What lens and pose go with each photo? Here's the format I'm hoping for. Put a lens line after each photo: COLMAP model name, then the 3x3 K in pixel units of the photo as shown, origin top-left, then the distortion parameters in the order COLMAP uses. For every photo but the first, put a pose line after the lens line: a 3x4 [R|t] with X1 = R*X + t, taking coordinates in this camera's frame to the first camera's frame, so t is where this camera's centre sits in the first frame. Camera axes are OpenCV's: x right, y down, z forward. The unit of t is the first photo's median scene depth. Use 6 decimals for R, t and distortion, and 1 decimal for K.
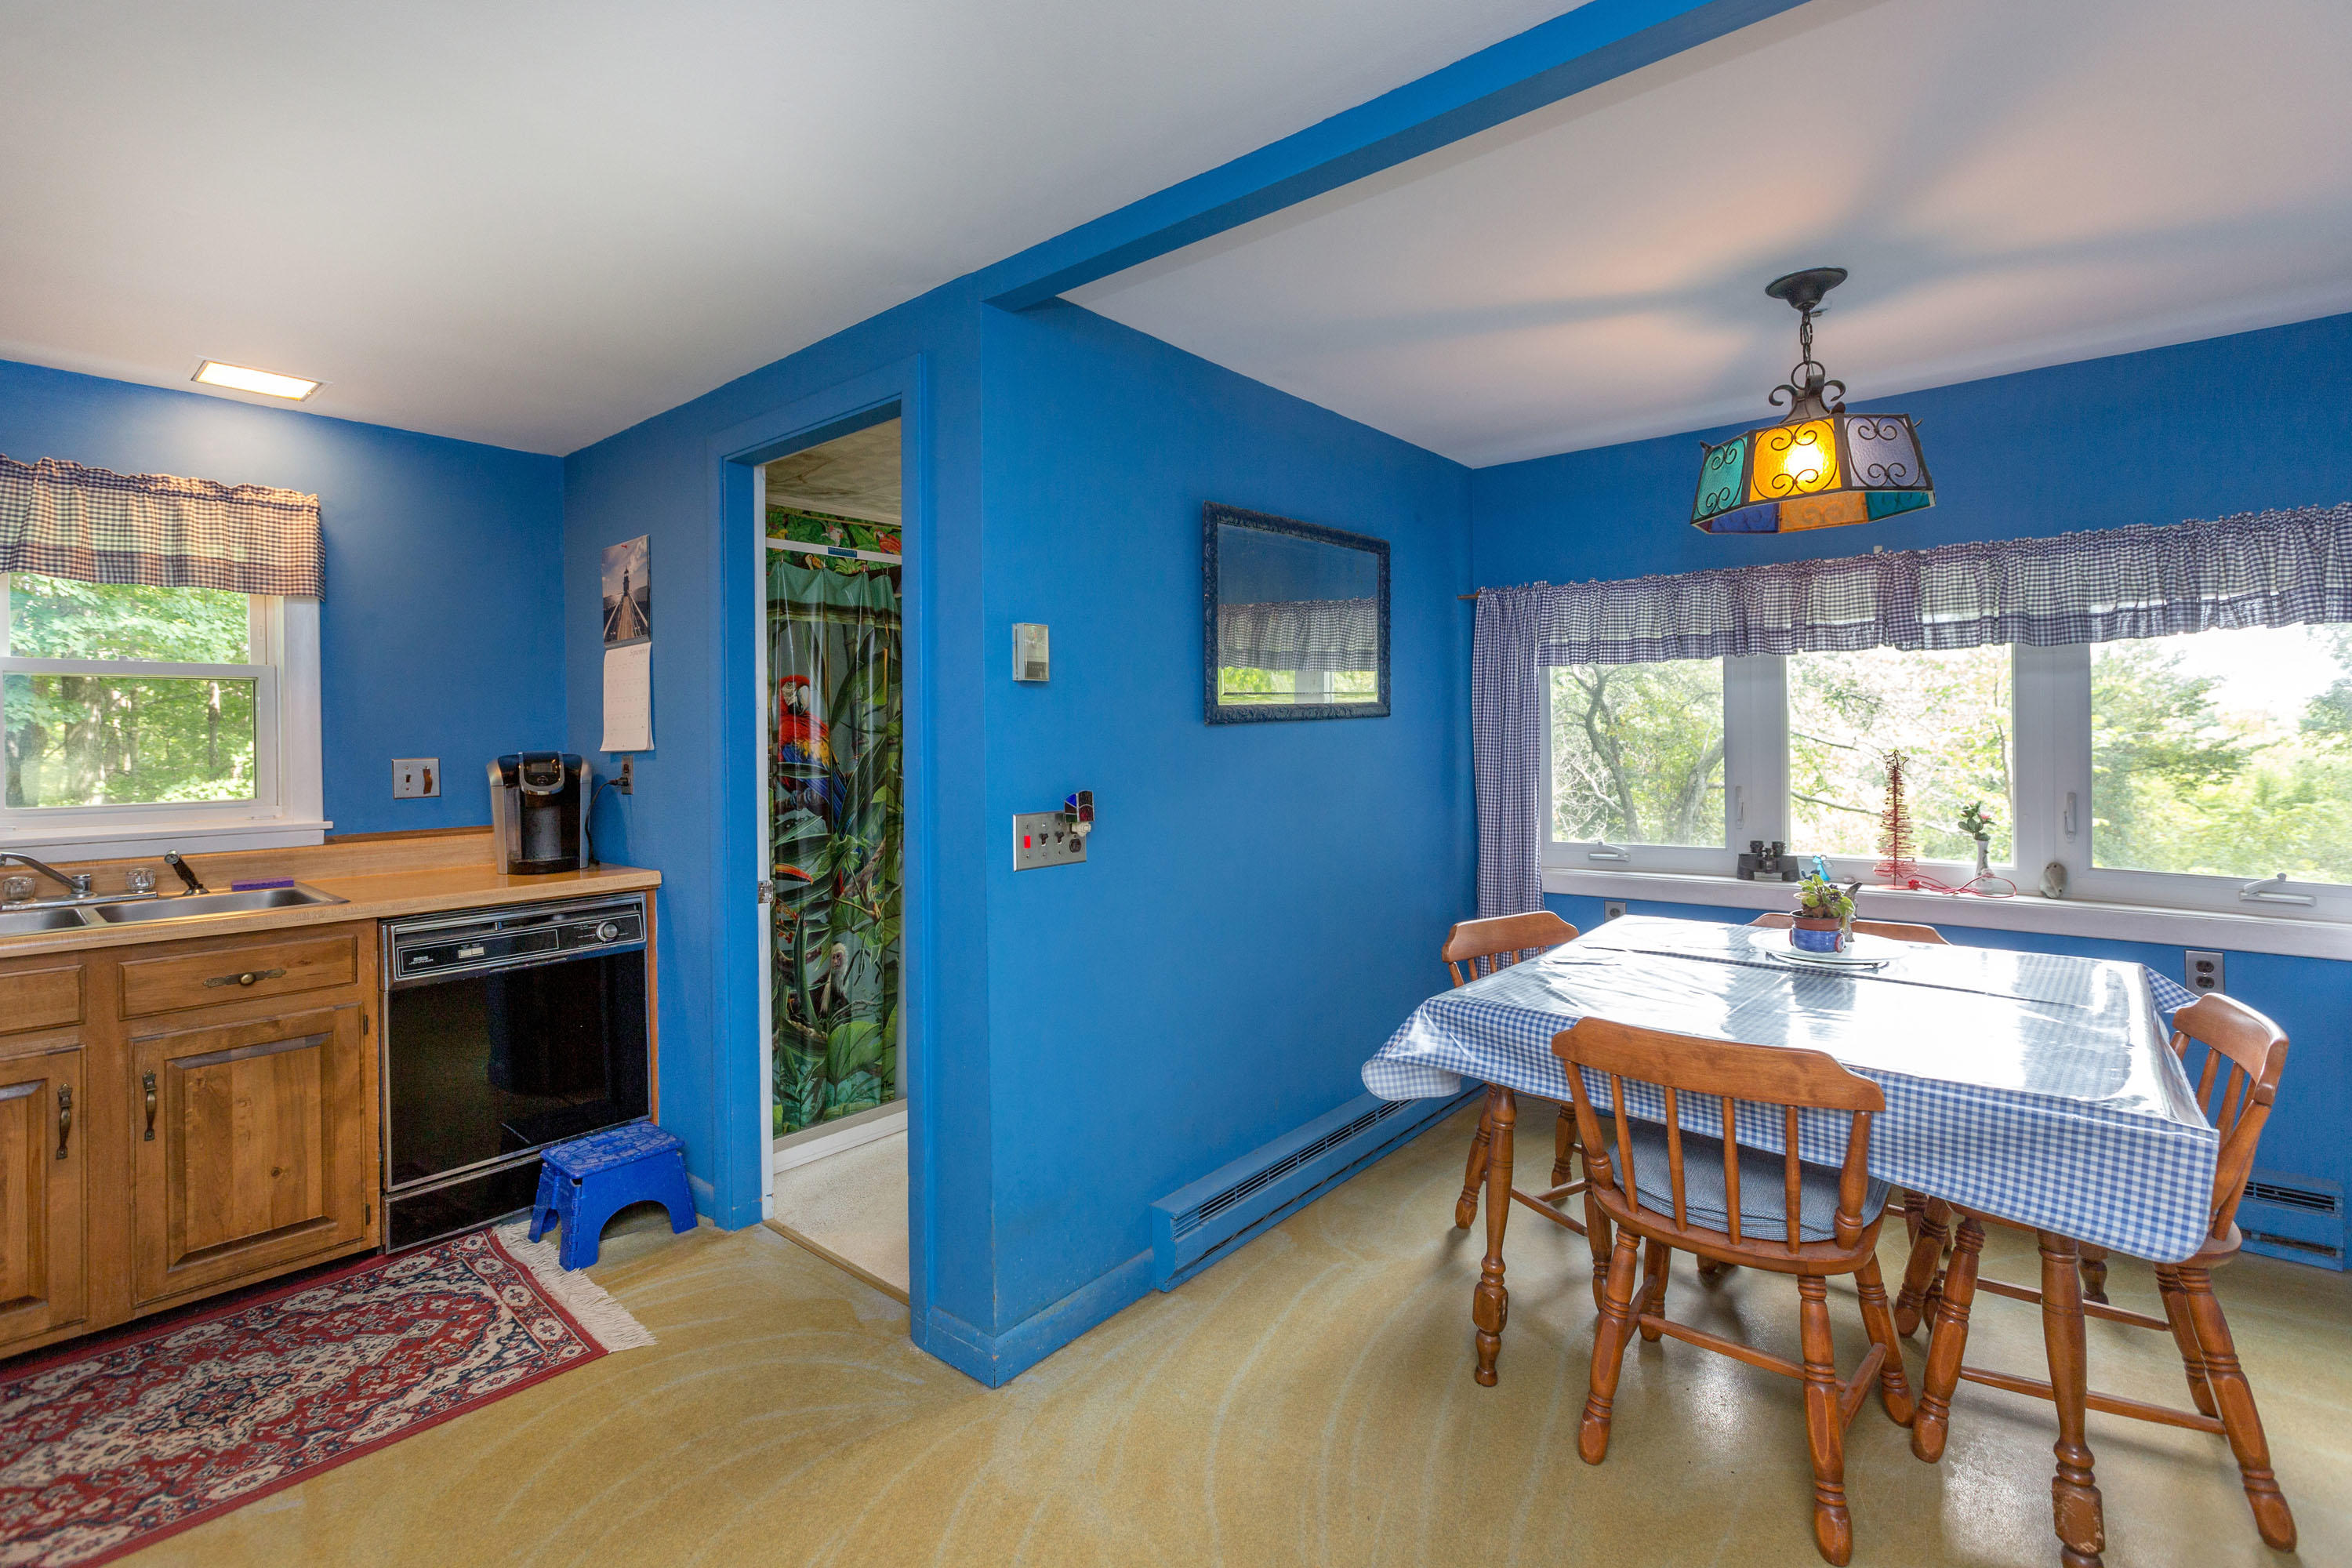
lens RADIAL K [[1082.0, 0, 1179.9], [0, 1082.0, 736.2], [0, 0, 1]] dist [0.000803, -0.001172]
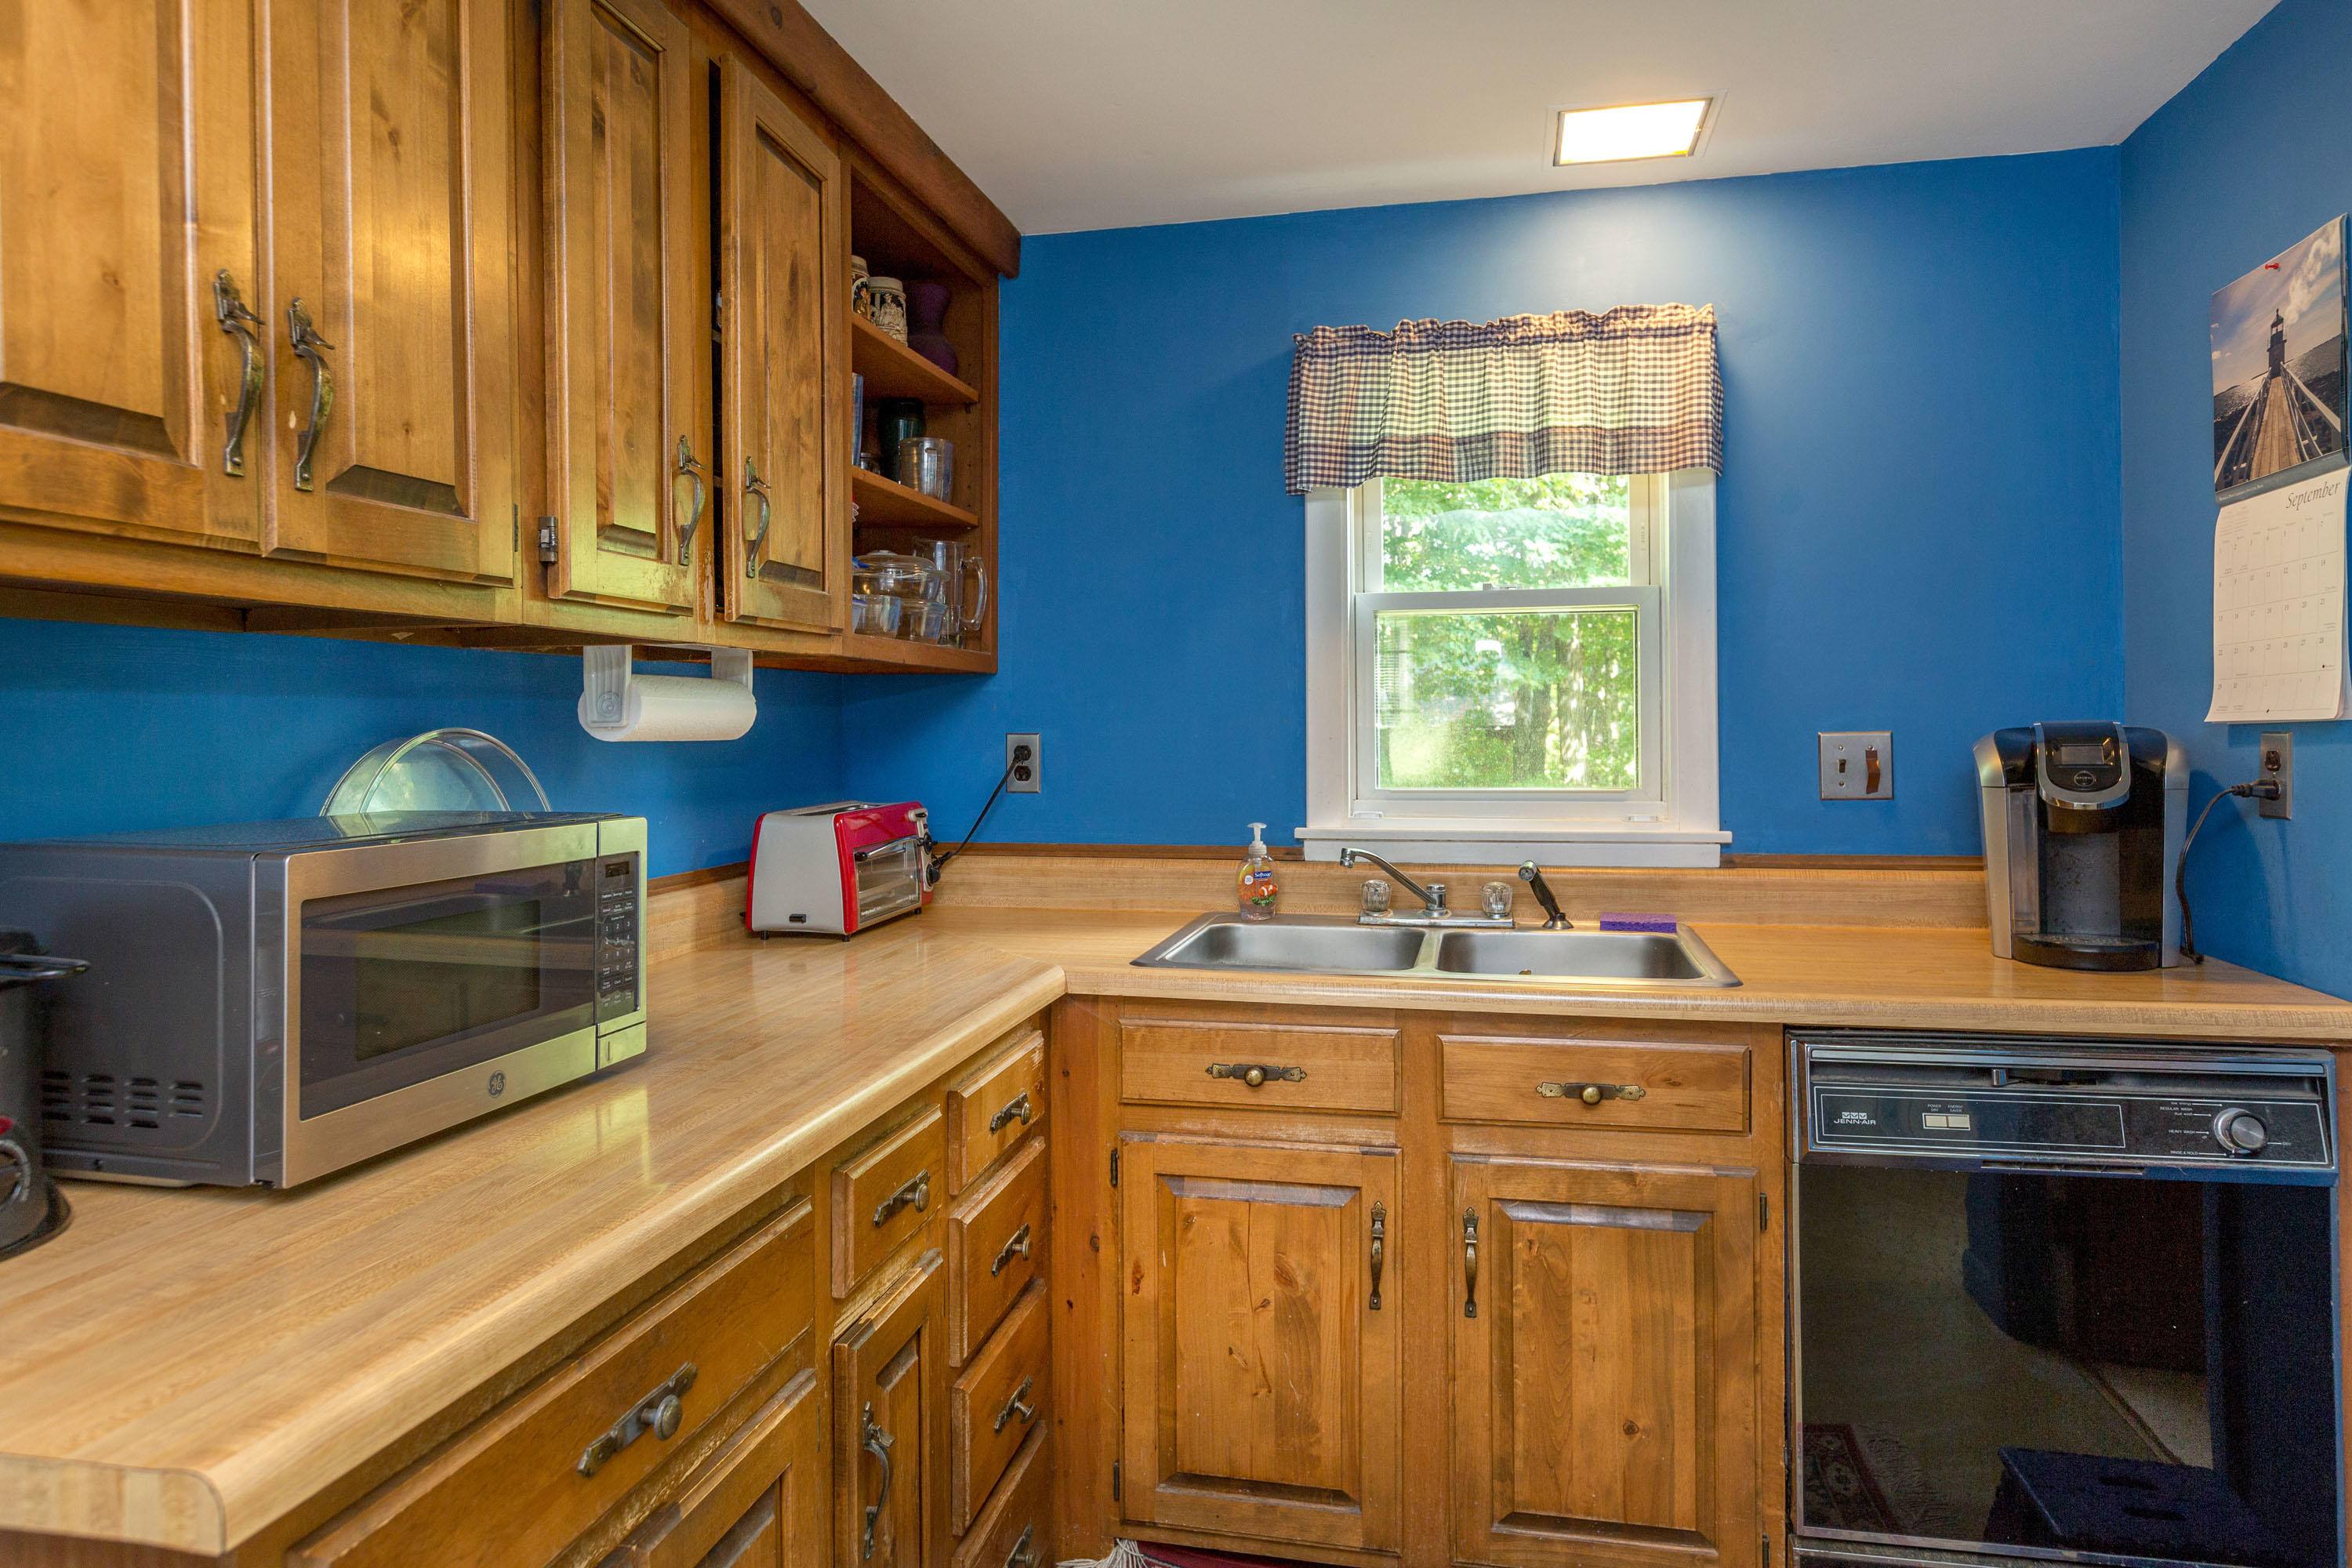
lens RADIAL K [[1400.4, 0, 1187.7], [0, 1400.4, 723.9], [0, 0, 1]] dist [-0.003984, 0.001060]
pose [[0.478096, 0.009484, -0.878256, -0.267581], [0.001566, 0.999931, 0.011650, 0.008746], [0.878306, -0.006945, 0.478048, 0.400706]]
